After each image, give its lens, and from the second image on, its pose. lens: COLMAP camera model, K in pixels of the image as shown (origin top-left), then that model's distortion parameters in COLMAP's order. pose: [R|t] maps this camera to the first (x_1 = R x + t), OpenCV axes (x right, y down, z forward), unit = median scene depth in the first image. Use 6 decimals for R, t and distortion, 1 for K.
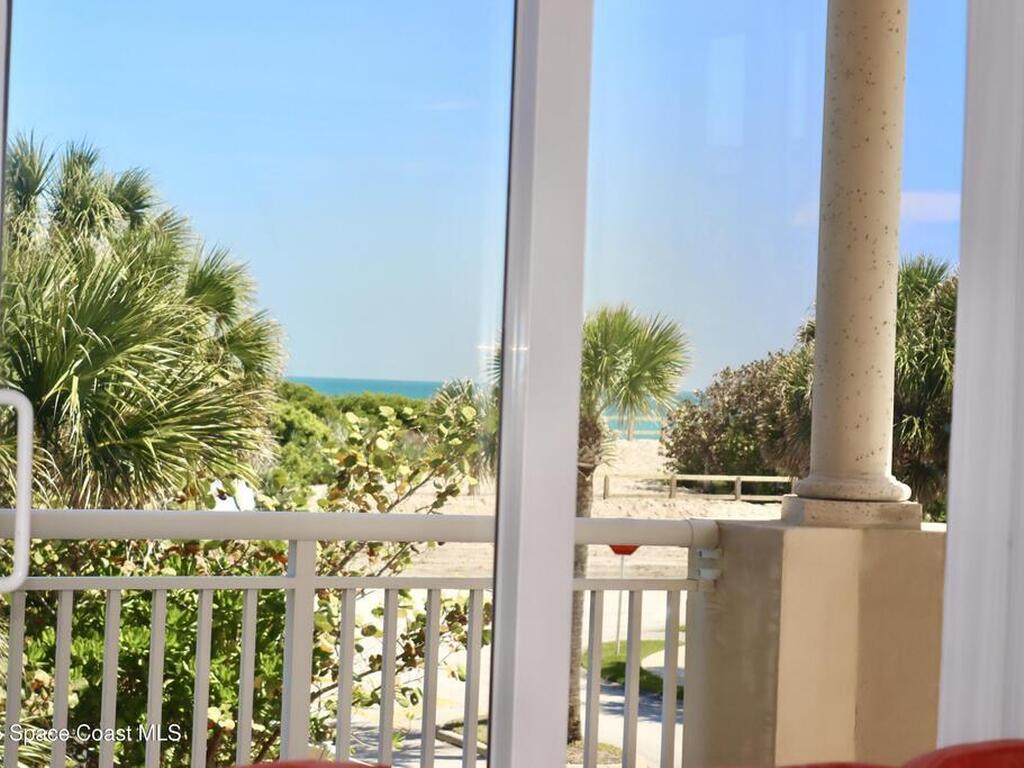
lens RADIAL K [[2724.8, 0, 512.0], [0, 2724.8, 384.0], [0, 0, 1]] dist [0.002422, 0.655086]
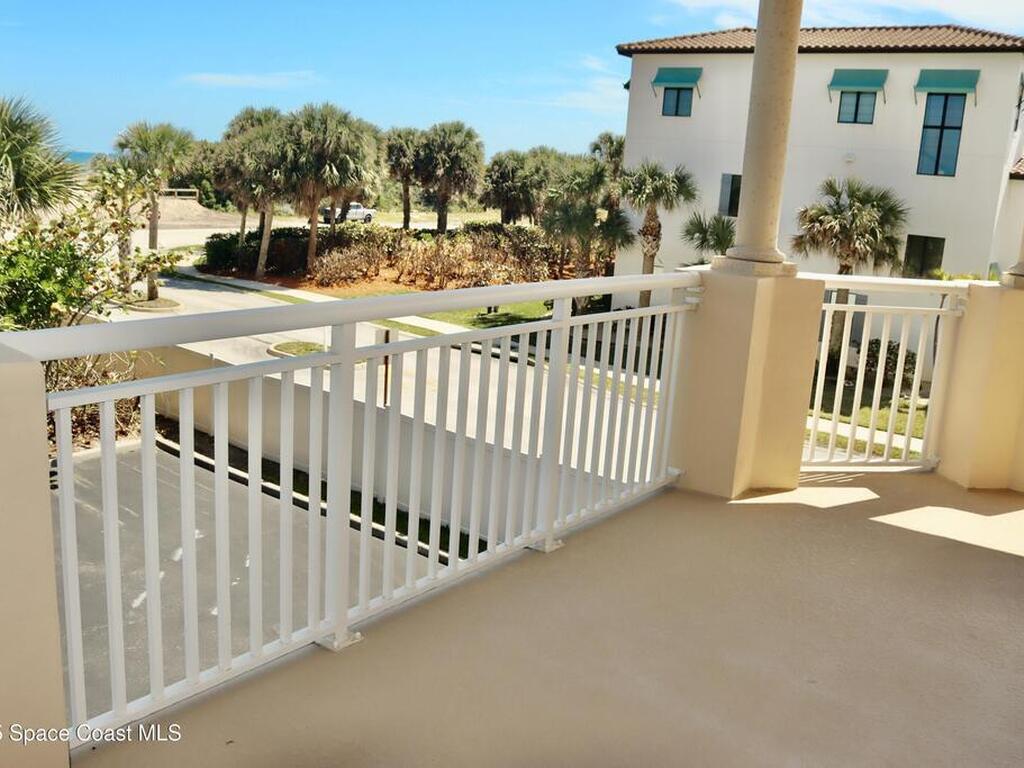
lens RADIAL K [[946.5, 0, 512.0], [0, 946.5, 384.0], [0, 0, 1]] dist [-0.173455, 0.158562]
pose [[0.897723, -0.072668, 0.434526, -0.059323], [-0.033972, 0.971948, 0.232730, -0.003766], [-0.439248, -0.223689, 0.870071, 0.086029]]
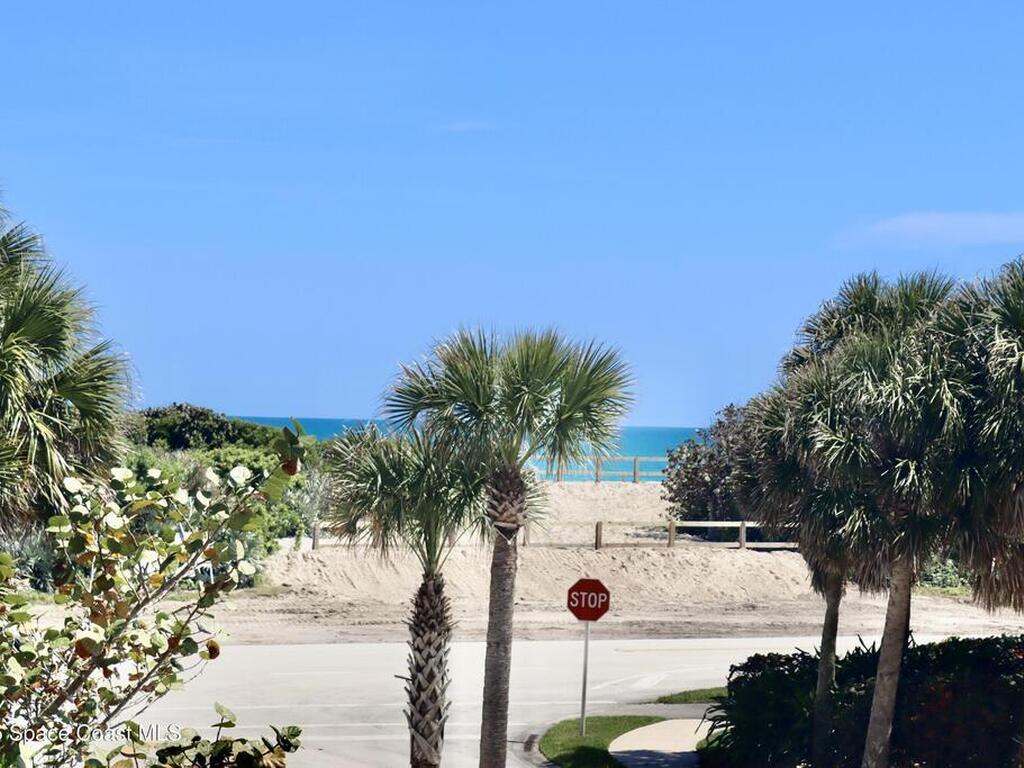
lens RADIAL K [[2724.8, 0, 512.0], [0, 2724.8, 384.0], [0, 0, 1]] dist [0.002422, 0.655086]
pose [[0.999817, -0.013913, -0.013107, 0.039757], [0.013723, 0.999801, -0.014470, -0.001310], [0.013306, 0.014288, 0.999809, 0.170003]]
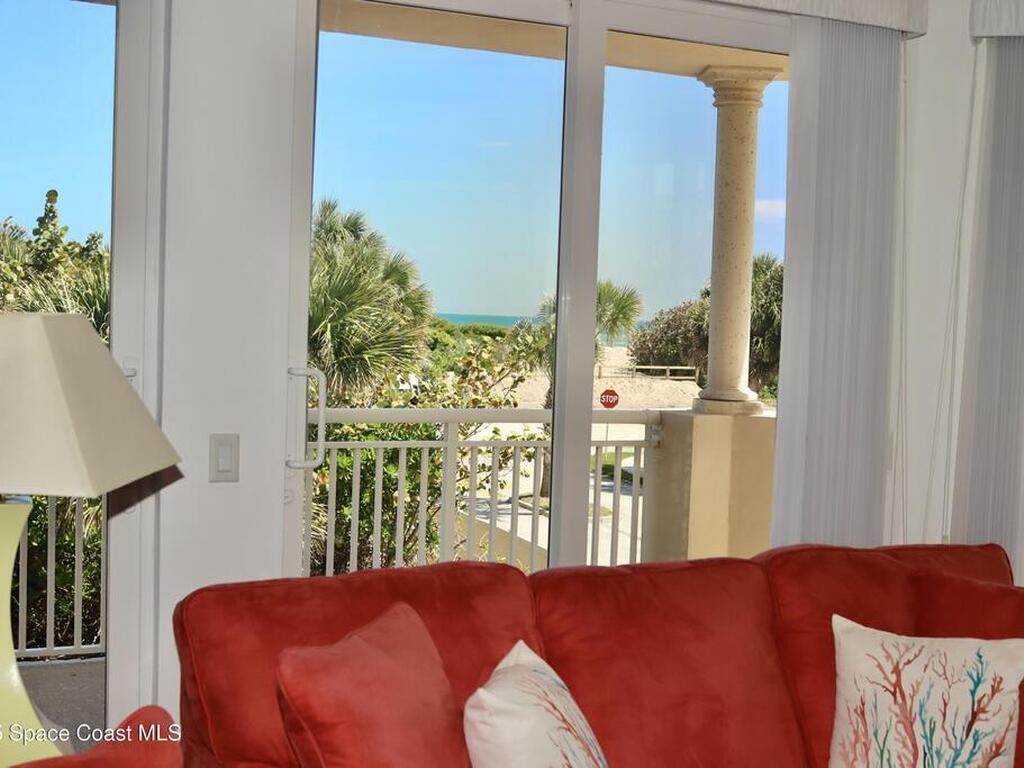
lens RADIAL K [[1413.8, 0, 512.0], [0, 1413.8, 384.0], [0, 0, 1]] dist [-0.138560, -0.004689]
pose [[0.999631, -0.001032, -0.027150, -0.000676], [0.002320, 0.998871, 0.047438, -0.003229], [0.027070, -0.047484, 0.998505, -0.003815]]
